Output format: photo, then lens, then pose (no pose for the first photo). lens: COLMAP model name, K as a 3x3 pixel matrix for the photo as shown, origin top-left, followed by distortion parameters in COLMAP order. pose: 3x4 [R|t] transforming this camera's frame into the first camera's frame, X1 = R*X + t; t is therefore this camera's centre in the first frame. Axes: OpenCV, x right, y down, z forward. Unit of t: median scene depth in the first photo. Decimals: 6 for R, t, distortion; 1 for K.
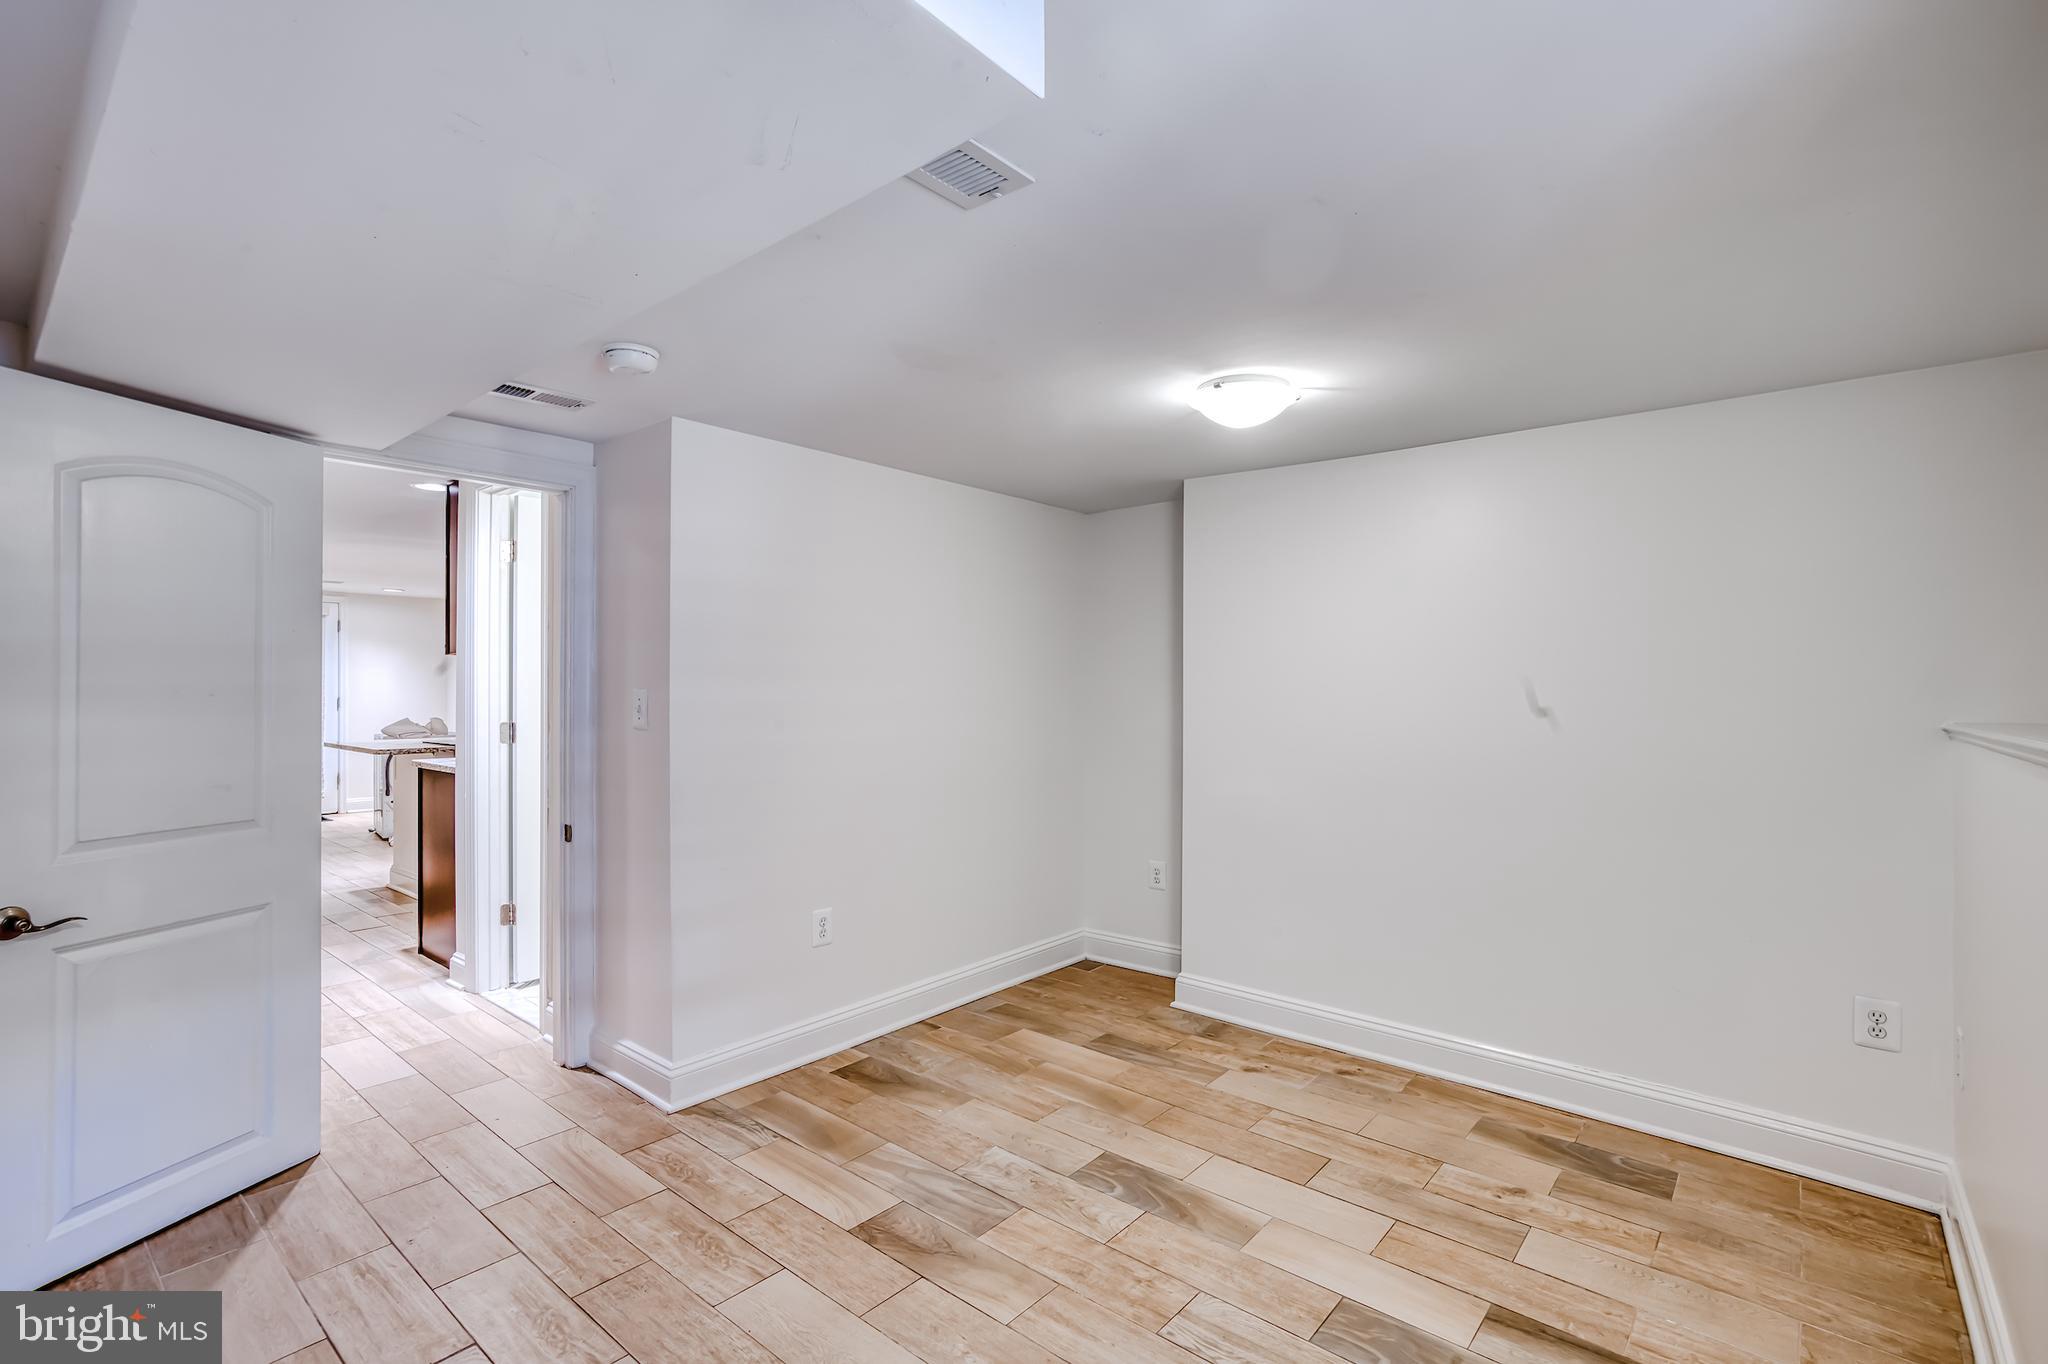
lens RADIAL K [[955.5, 0, 1006.6], [0, 955.5, 684.9], [0, 0, 1]] dist [-0.031810, 0.016307]
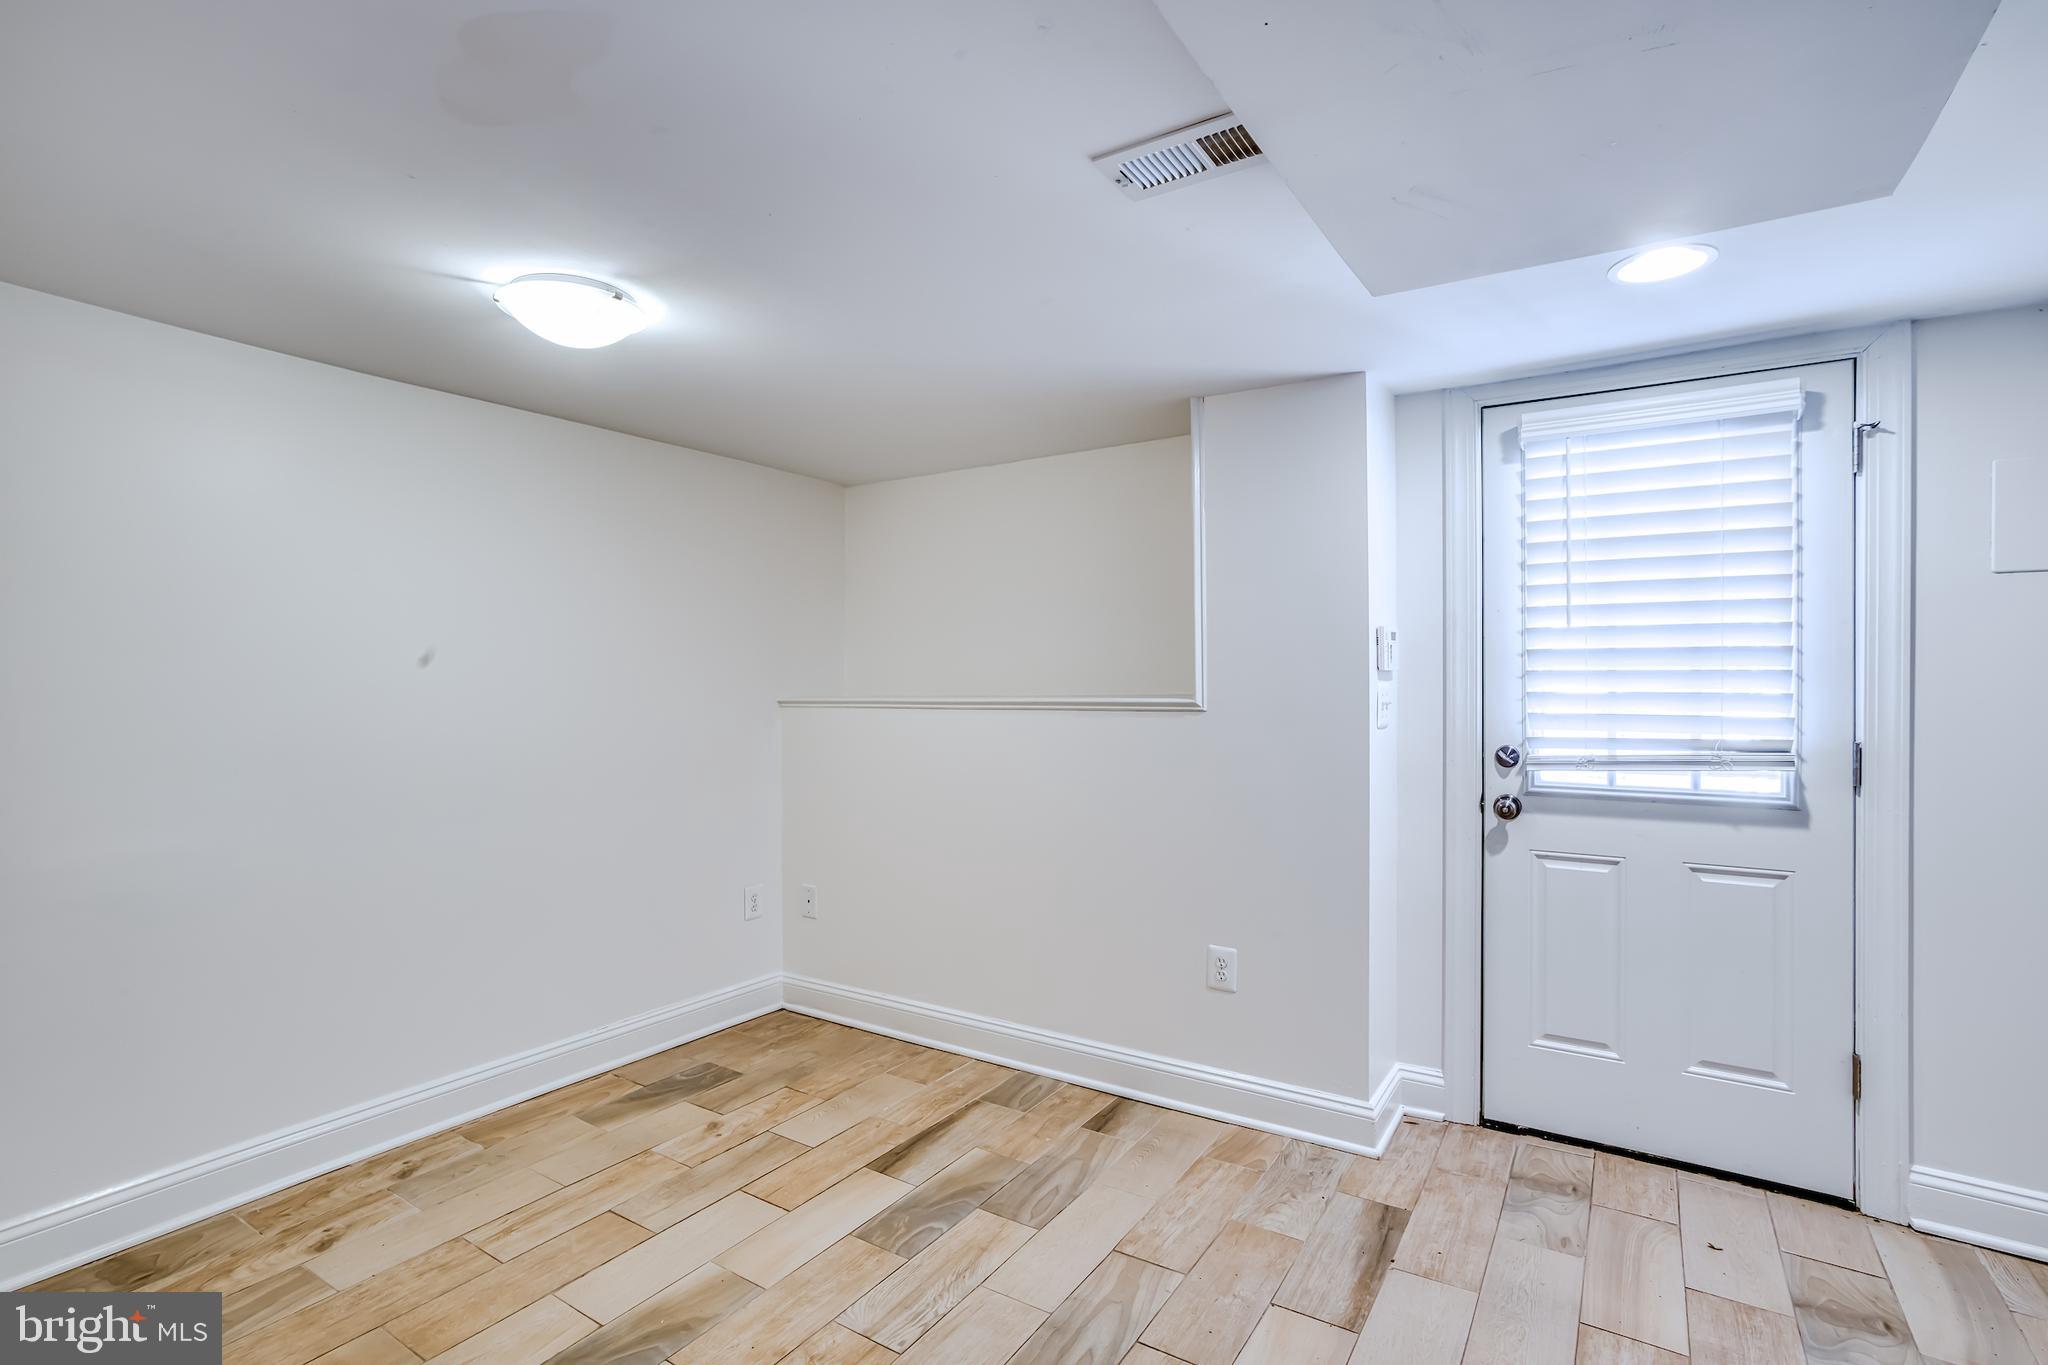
lens RADIAL K [[955.5, 0, 1053.1], [0, 955.5, 677.3], [0, 0, 1]] dist [-0.031810, 0.016307]
pose [[-0.154473, -0.007552, 0.987968, -0.576623], [-0.002302, 0.999971, 0.007284, -0.003428], [-0.987994, -0.001149, -0.154485, 0.714822]]
